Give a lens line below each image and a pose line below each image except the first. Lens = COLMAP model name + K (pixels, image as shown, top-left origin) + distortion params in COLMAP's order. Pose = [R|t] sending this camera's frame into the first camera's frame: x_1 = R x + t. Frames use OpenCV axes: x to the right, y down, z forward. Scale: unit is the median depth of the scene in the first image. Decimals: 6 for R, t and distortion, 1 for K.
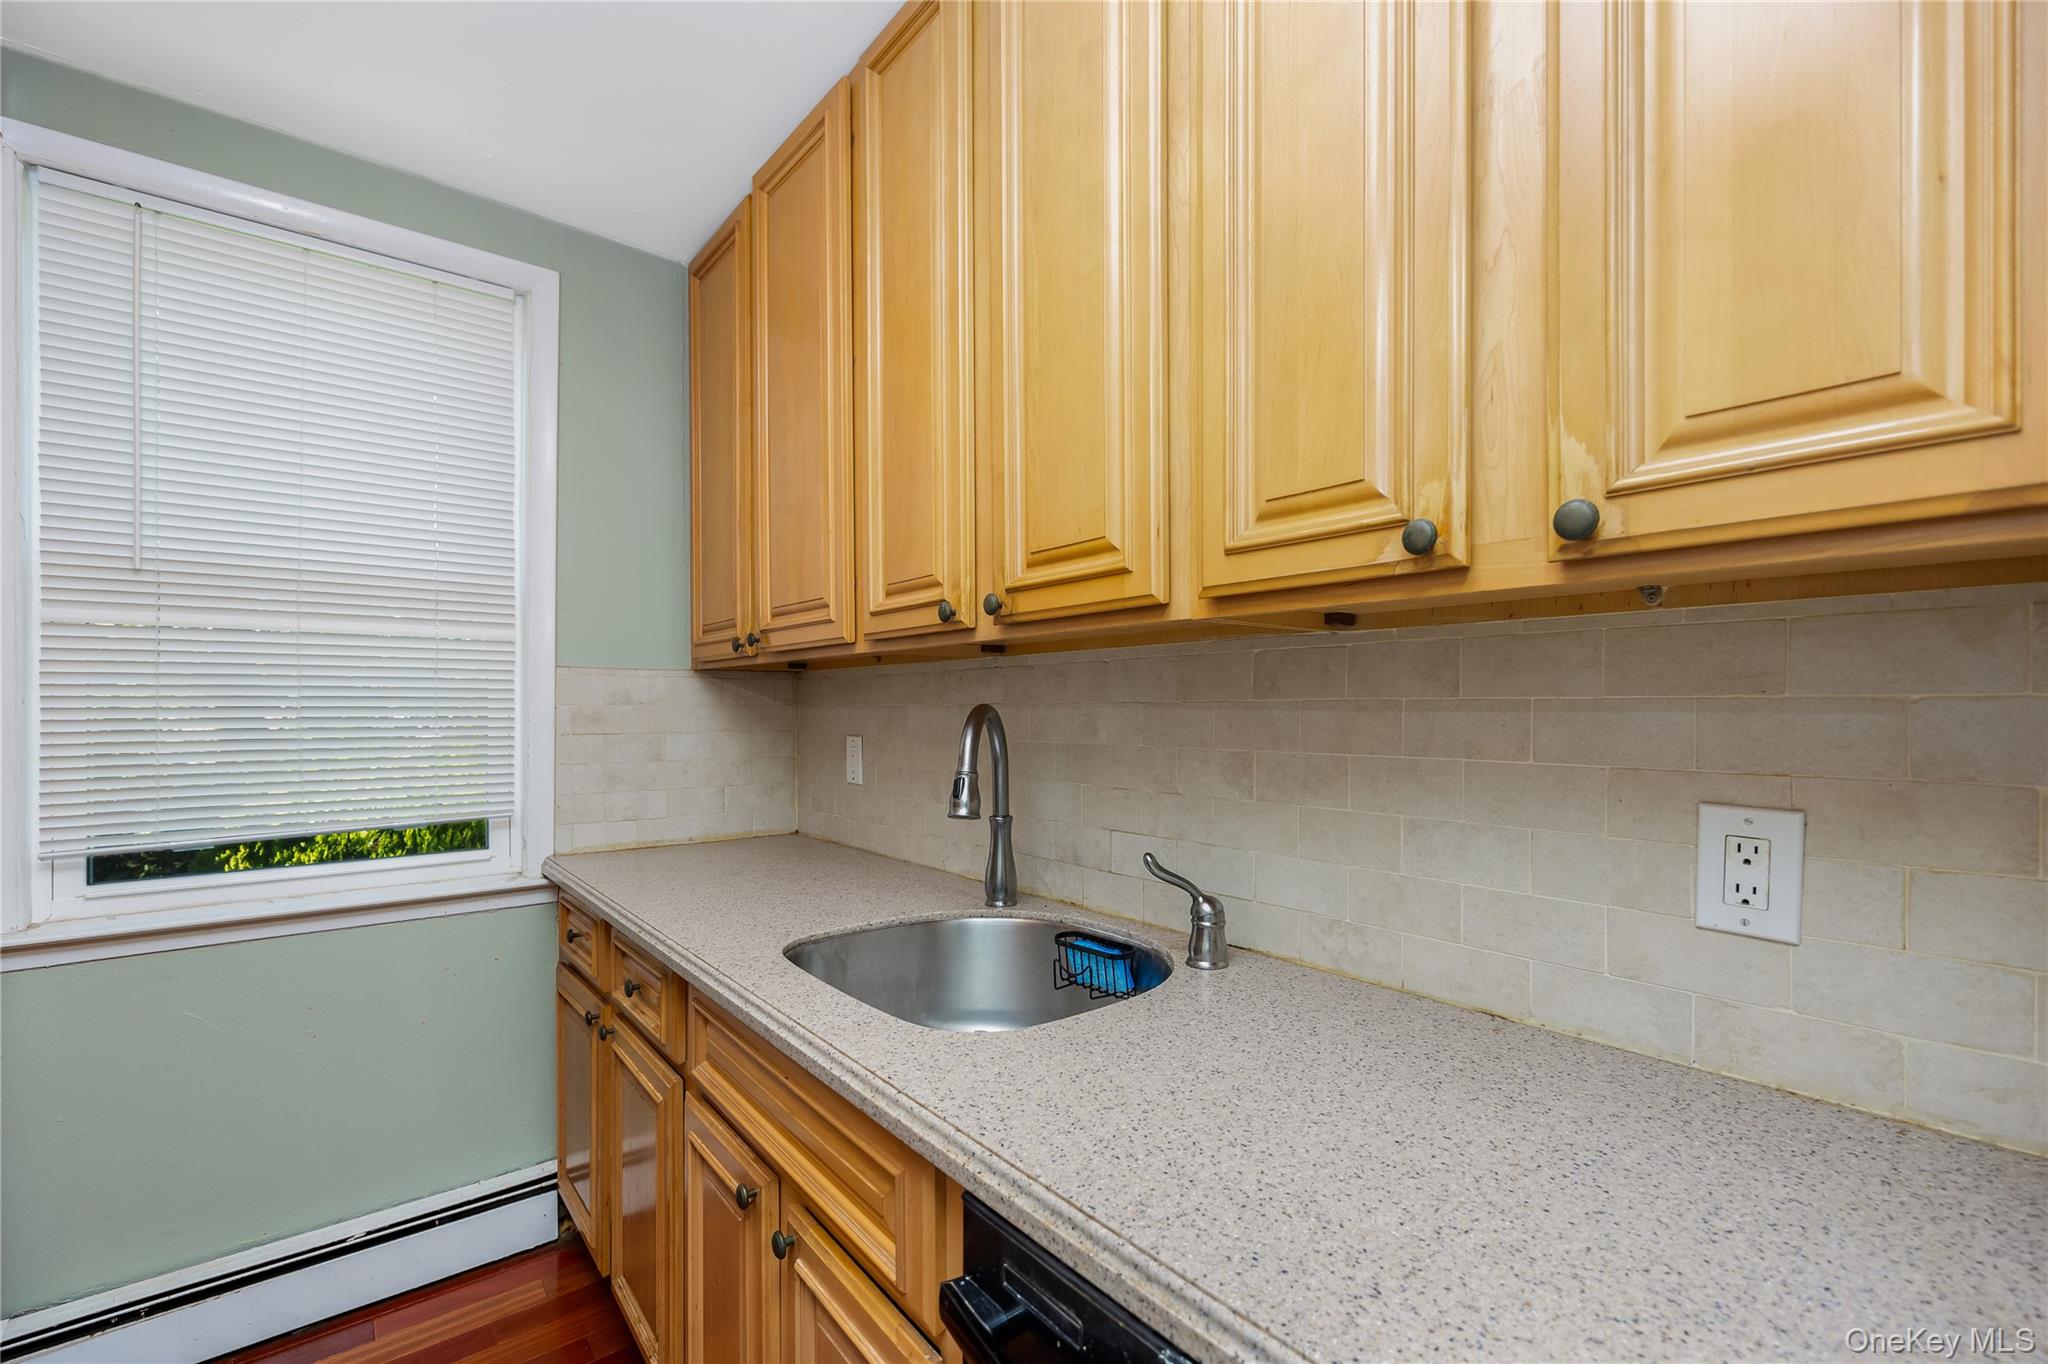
lens RADIAL K [[851.9, 0, 1024.6], [0, 851.9, 694.9], [0, 0, 1]] dist [-0.002639, 0.000015]
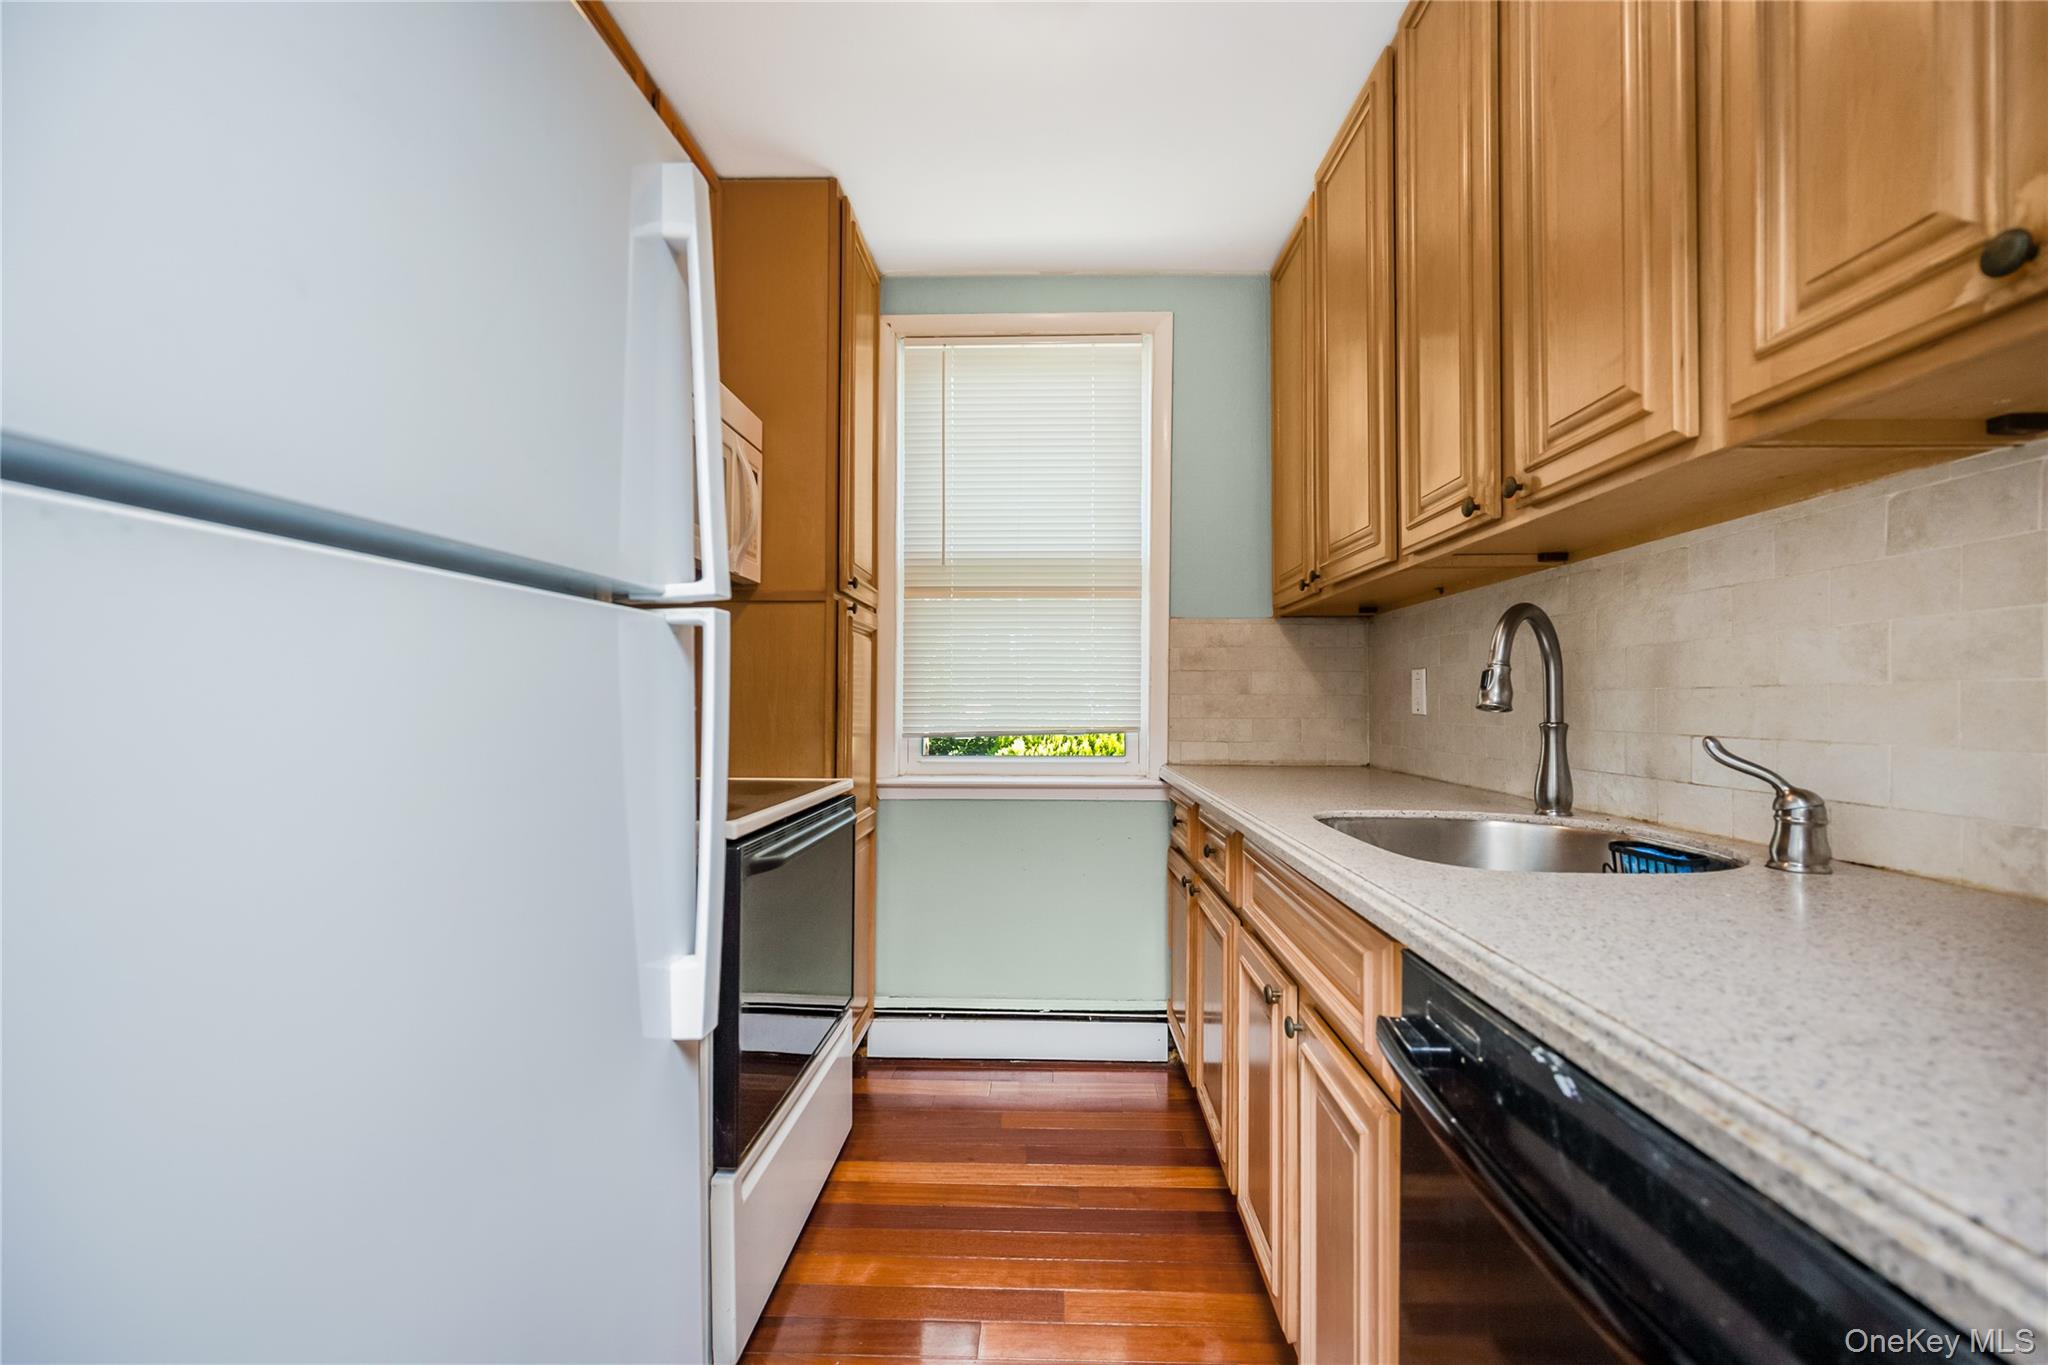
lens RADIAL K [[815.8, 0, 1026.7], [0, 815.8, 689.6], [0, 0, 1]] dist [-0.009610, 0.000961]
pose [[0.750451, -0.001943, -0.660923, 0.161824], [-0.004814, 0.999953, -0.008406, 0.140707], [0.660909, 0.009490, 0.750406, -0.103677]]
